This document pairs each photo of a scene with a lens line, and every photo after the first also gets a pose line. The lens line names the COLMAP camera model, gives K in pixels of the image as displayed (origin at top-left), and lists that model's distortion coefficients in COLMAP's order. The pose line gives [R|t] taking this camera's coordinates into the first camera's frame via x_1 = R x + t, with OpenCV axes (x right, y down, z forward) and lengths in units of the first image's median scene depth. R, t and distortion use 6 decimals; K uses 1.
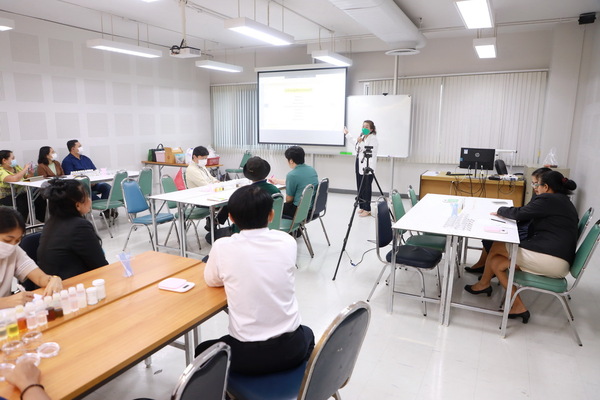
lens RADIAL K [[407.7, 0, 299.7], [0, 407.7, 200.0], [0, 0, 1]] dist [-0.000318, -0.000927]
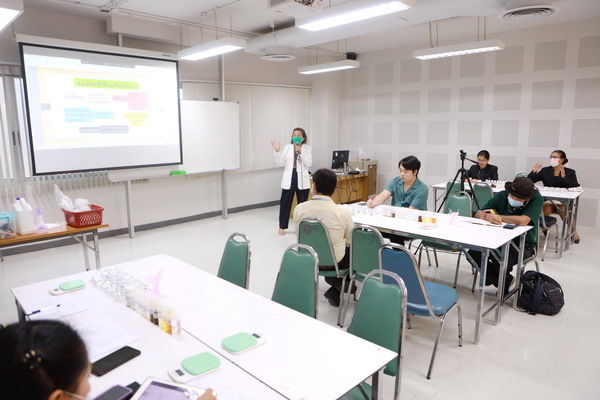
lens RADIAL K [[407.7, 0, 299.6], [0, 407.7, 199.8], [0, 0, 1]] dist [-0.000318, -0.000927]
pose [[0.304119, -0.171788, 0.937017, -0.556090], [0.199917, 0.973212, 0.113538, -0.108547], [-0.931421, 0.152797, 0.330316, 0.548111]]
